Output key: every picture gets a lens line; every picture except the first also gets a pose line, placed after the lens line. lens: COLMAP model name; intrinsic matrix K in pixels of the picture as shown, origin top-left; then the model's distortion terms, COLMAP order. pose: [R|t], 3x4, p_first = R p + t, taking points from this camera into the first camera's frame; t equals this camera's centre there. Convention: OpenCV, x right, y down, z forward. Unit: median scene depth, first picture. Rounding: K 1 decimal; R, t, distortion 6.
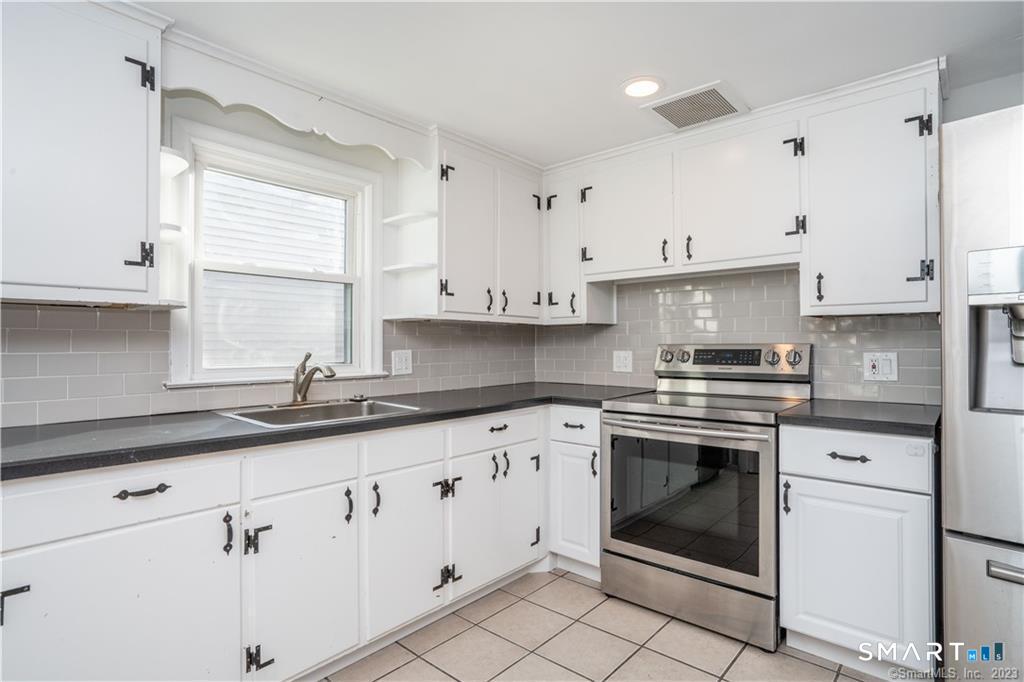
lens RADIAL K [[526.4, 0, 516.2], [0, 526.4, 342.0], [0, 0, 1]] dist [-0.016951, 0.003804]
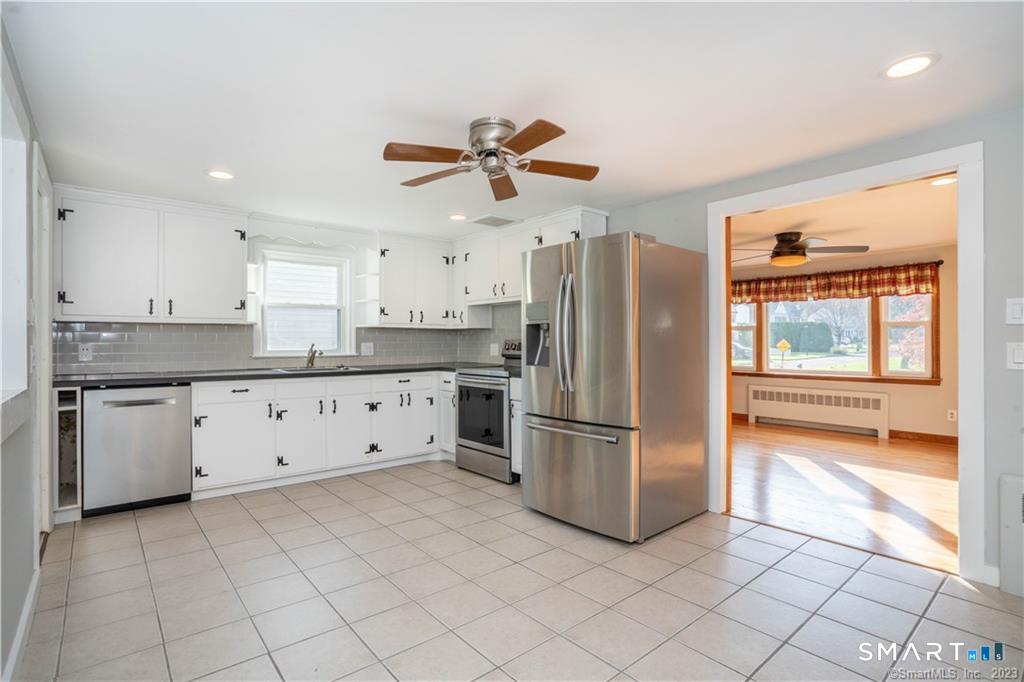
lens RADIAL K [[498.4, 0, 506.8], [0, 498.4, 341.8], [0, 0, 1]] dist [-0.018667, 0.000731]
pose [[0.987116, 0.000787, -0.160006, 0.654879], [0.000097, 0.999985, 0.005518, 0.002245], [0.160008, -0.005462, 0.987101, -0.815108]]
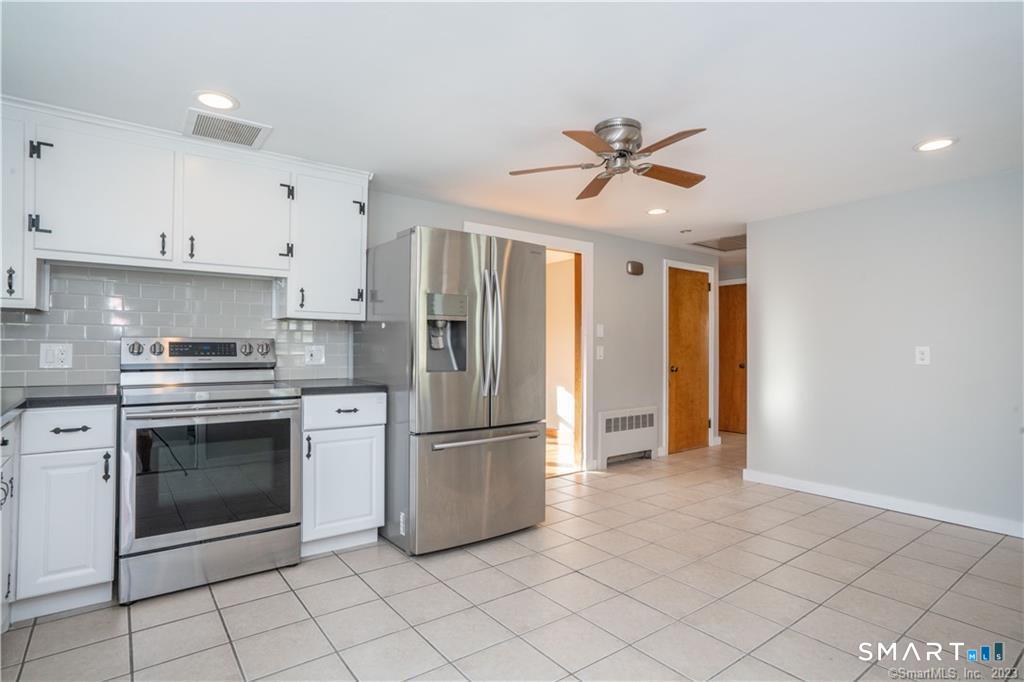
lens RADIAL K [[526.4, 0, 506.8], [0, 526.4, 339.6], [0, 0, 1]] dist [-0.016951, 0.003804]
pose [[0.211184, 0.020289, 0.977236, -0.595217], [-0.010944, 0.999771, -0.018392, 0.023311], [-0.977385, -0.006811, 0.211358, 0.148626]]
